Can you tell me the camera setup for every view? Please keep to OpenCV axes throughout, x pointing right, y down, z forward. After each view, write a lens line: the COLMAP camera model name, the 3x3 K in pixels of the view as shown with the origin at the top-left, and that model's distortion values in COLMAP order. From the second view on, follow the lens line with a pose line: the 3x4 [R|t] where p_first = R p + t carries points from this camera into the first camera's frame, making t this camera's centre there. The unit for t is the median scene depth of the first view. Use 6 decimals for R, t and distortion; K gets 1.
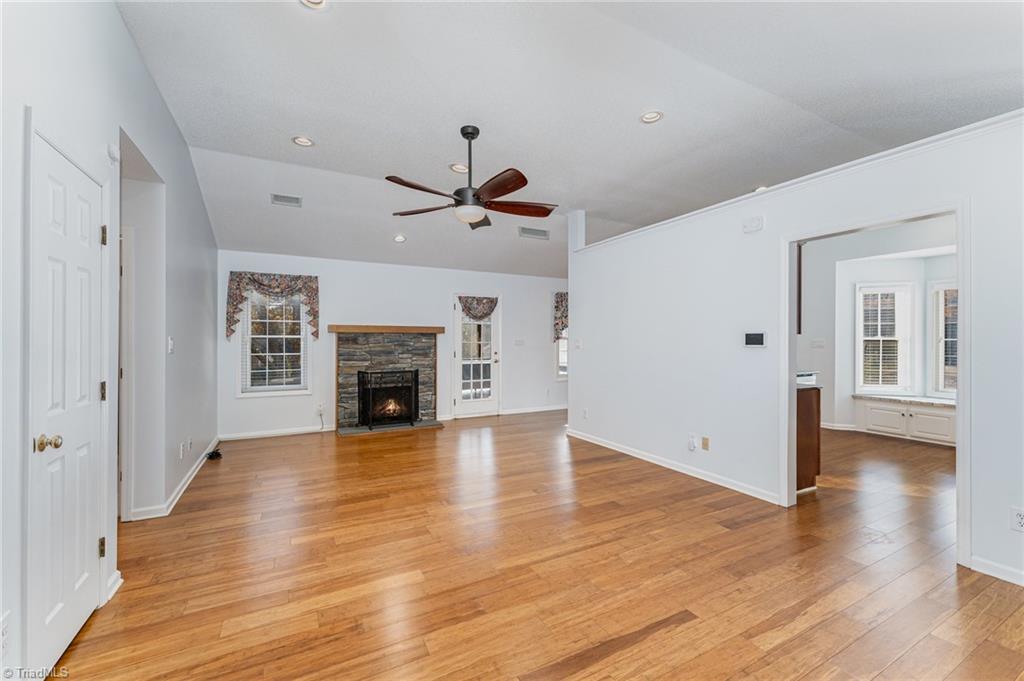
lens RADIAL K [[415.0, 0, 504.6], [0, 415.0, 339.5], [0, 0, 1]] dist [-0.004764, -0.000395]
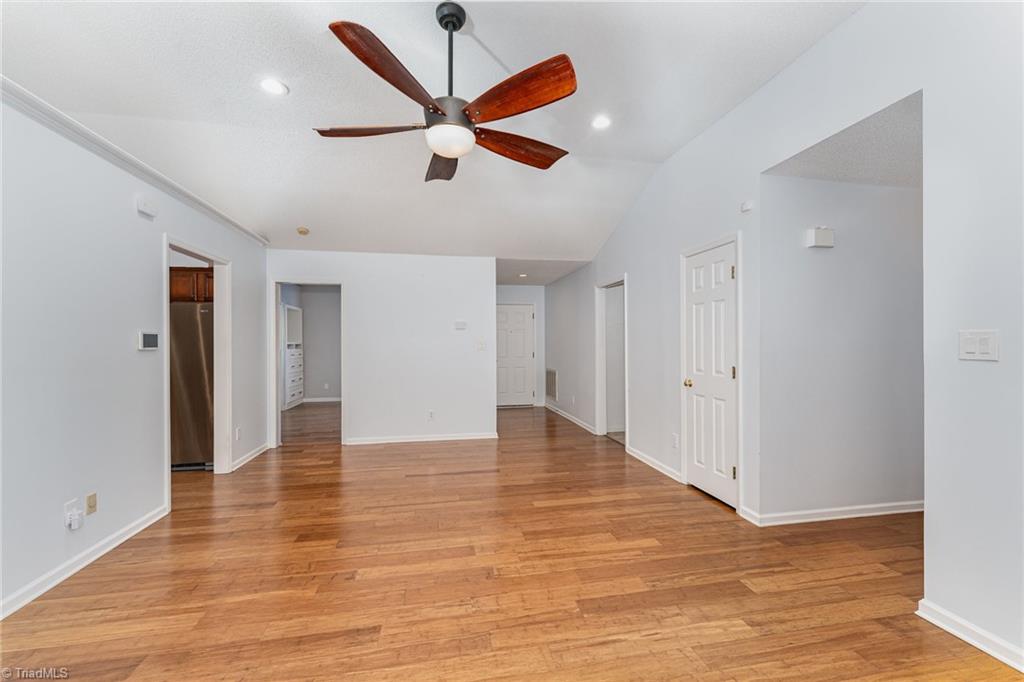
lens RADIAL K [[424.6, 0, 517.3], [0, 424.6, 343.7], [0, 0, 1]] dist [-0.007825, 0.000242]
pose [[-0.962681, 0.003197, 0.270619, -0.206439], [0.002485, 0.999992, -0.002973, 0.005622], [-0.270627, -0.002190, -0.962682, 0.920703]]
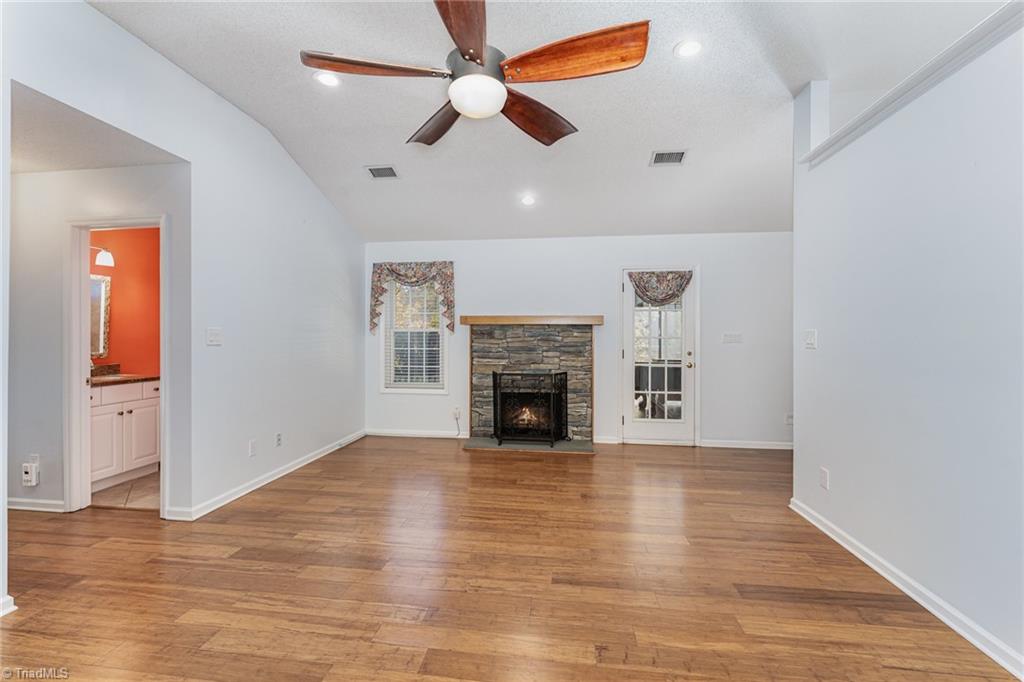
lens RADIAL K [[424.6, 0, 502.0], [0, 424.6, 337.4], [0, 0, 1]] dist [-0.007825, 0.000242]
pose [[0.818607, 0.004014, -0.574340, 0.151205], [-0.001434, 0.999987, 0.004946, 0.004770], [0.574352, -0.003225, 0.818602, 0.321383]]
